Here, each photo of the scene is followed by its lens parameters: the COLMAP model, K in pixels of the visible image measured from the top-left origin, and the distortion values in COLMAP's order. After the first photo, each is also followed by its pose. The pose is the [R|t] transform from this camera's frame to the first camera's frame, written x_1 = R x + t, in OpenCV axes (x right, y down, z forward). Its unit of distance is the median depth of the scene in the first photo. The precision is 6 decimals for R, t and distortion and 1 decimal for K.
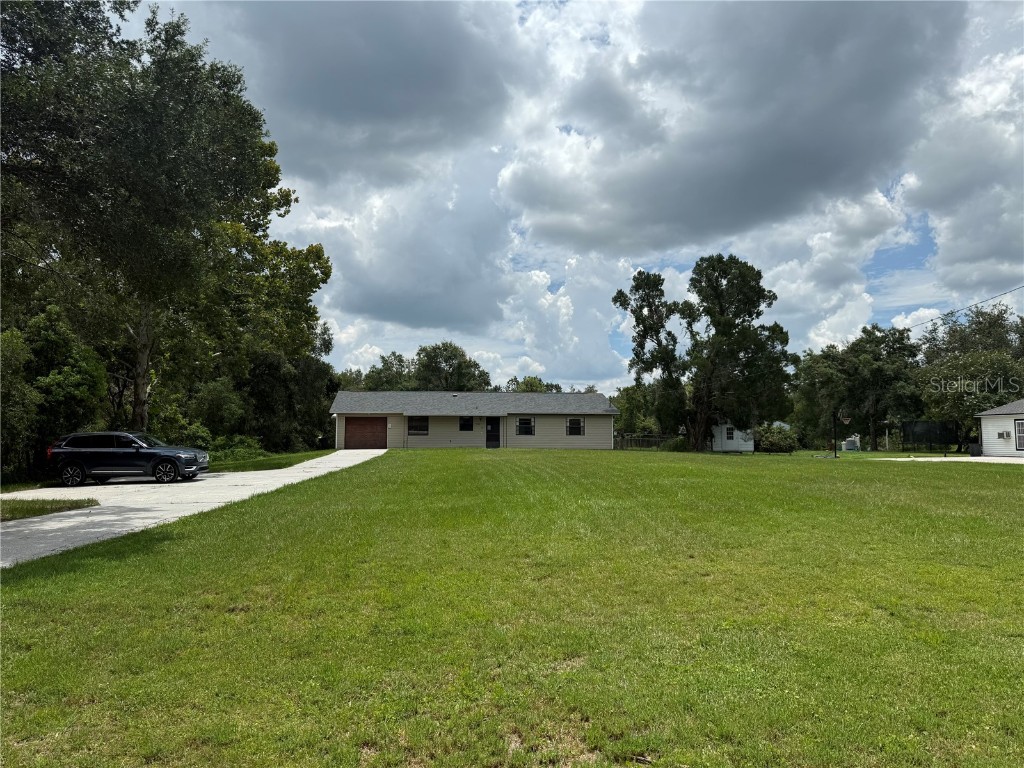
lens RADIAL K [[703.9, 0, 520.5], [0, 703.9, 382.6], [0, 0, 1]] dist [0.128974, -0.168088]
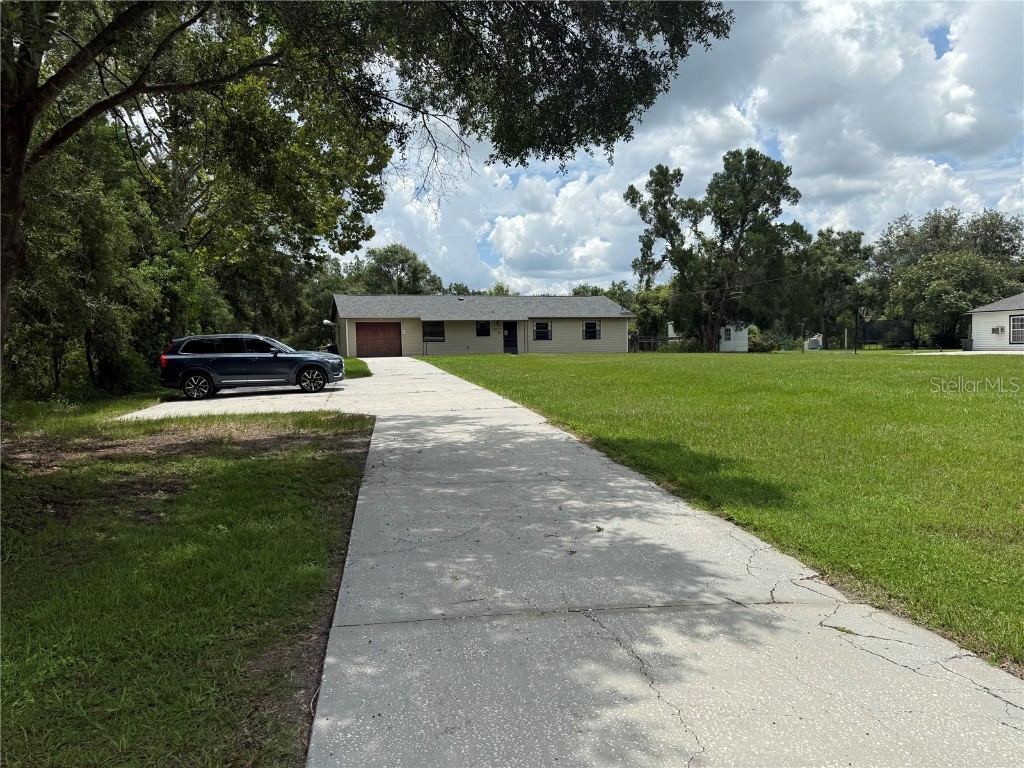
lens RADIAL K [[706.0, 0, 512.0], [0, 706.0, 384.0], [0, 0, 1]] dist [0.093338, -0.160878]
pose [[0.985453, -0.027484, 0.167709, -0.192908], [0.005867, 0.991751, 0.128048, 0.010473], [-0.169845, -0.125202, 0.977485, 0.061077]]
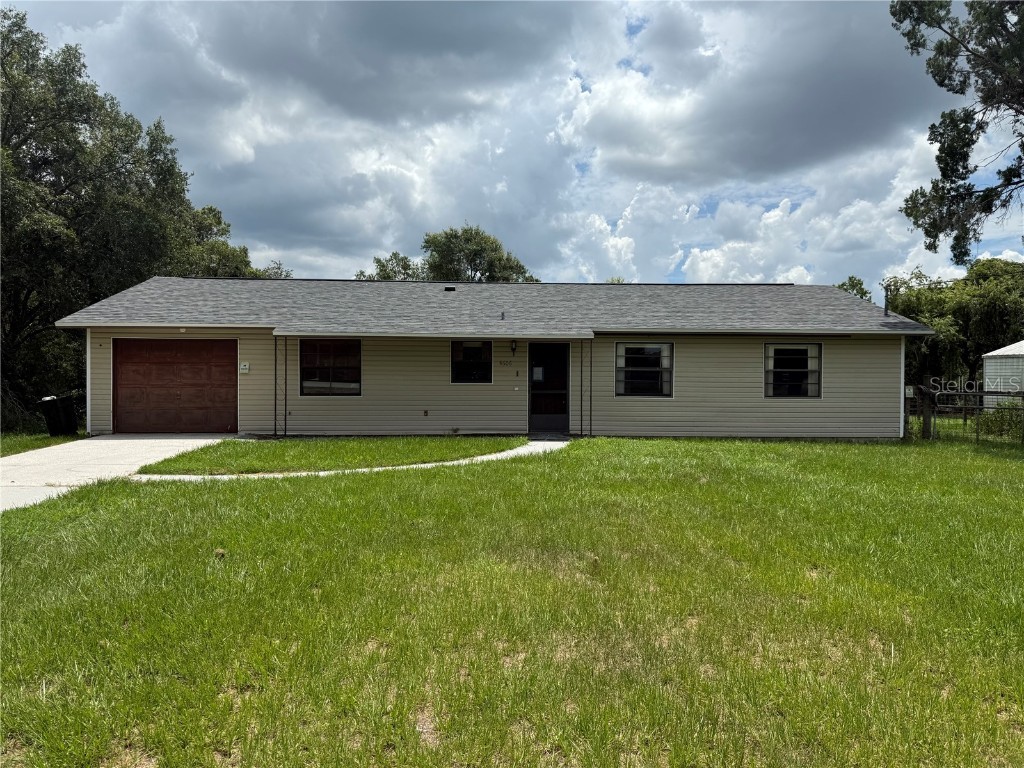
lens RADIAL K [[706.0, 0, 512.0], [0, 706.0, 384.0], [0, 0, 1]] dist [0.093338, -0.160878]
pose [[0.995450, 0.005523, -0.095125, -0.023839], [0.002300, 0.996635, 0.081935, 0.039744], [0.095258, -0.081781, 0.992088, 0.641369]]
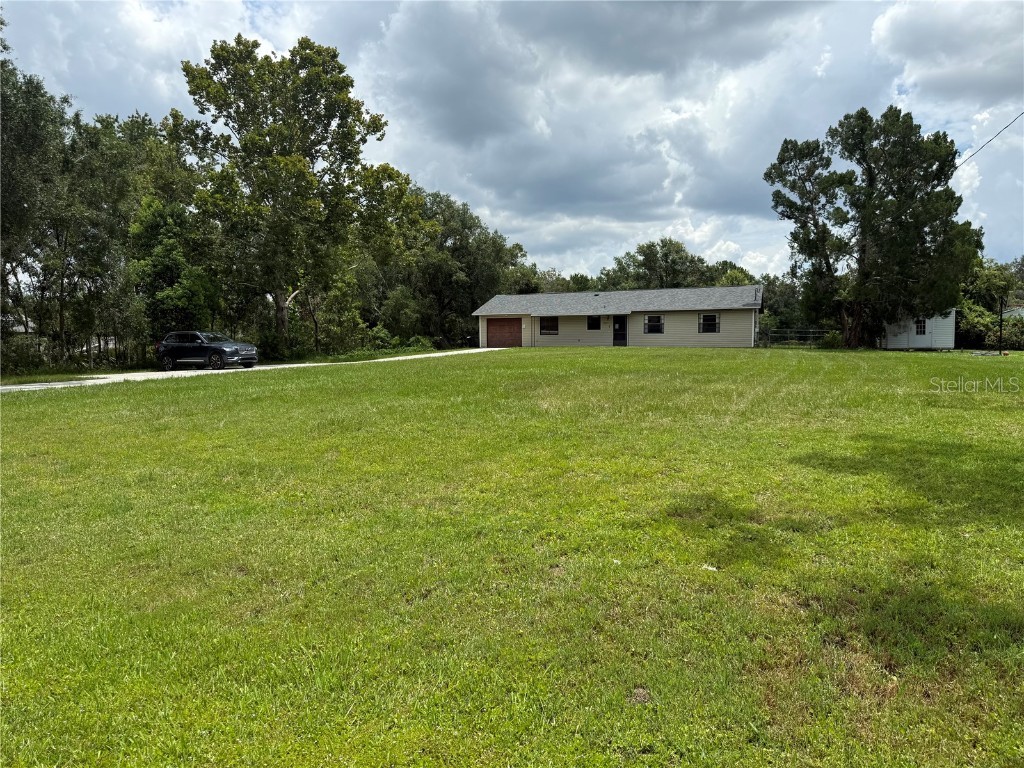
lens RADIAL K [[703.9, 0, 520.5], [0, 703.9, 382.6], [0, 0, 1]] dist [0.128974, -0.168088]
pose [[0.877964, 0.021016, -0.478264, 0.306802], [0.044915, 0.991013, 0.125999, 0.010730], [0.476614, -0.132104, 0.869130, 0.057587]]
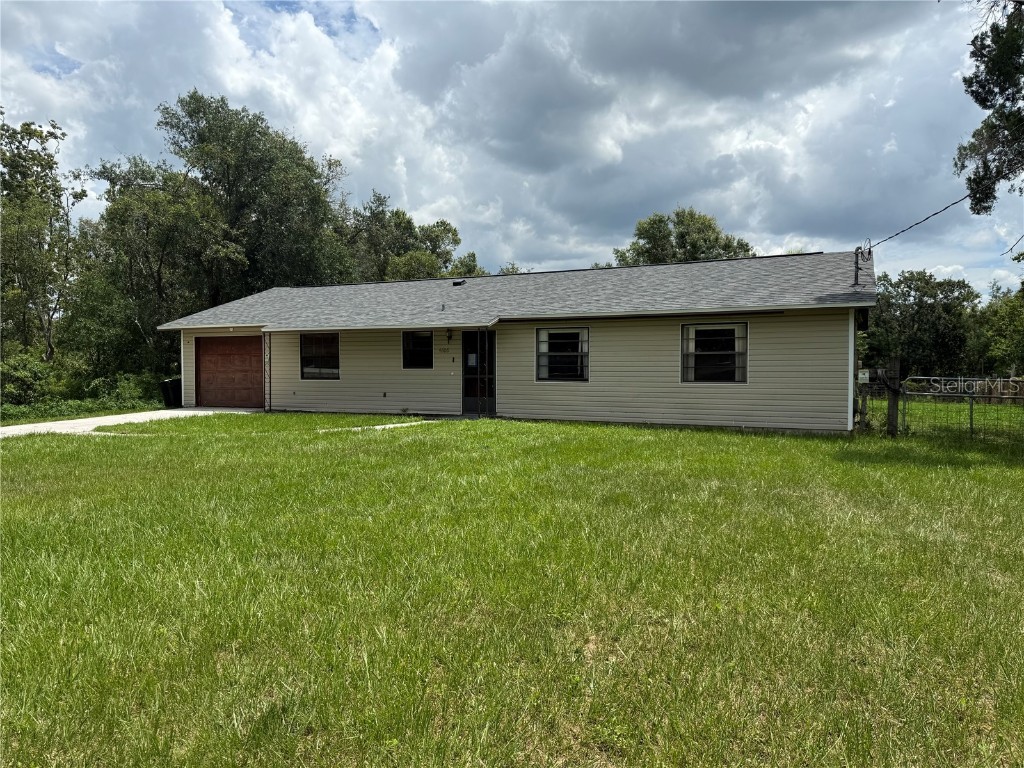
lens RADIAL K [[708.7, 0, 528.5], [0, 708.7, 383.6], [0, 0, 1]] dist [0.055705, -0.076244]
pose [[0.837542, 0.011964, -0.546241, 0.179786], [0.043716, 0.995087, 0.088824, 0.043610], [0.544621, -0.098274, 0.832905, 0.687518]]
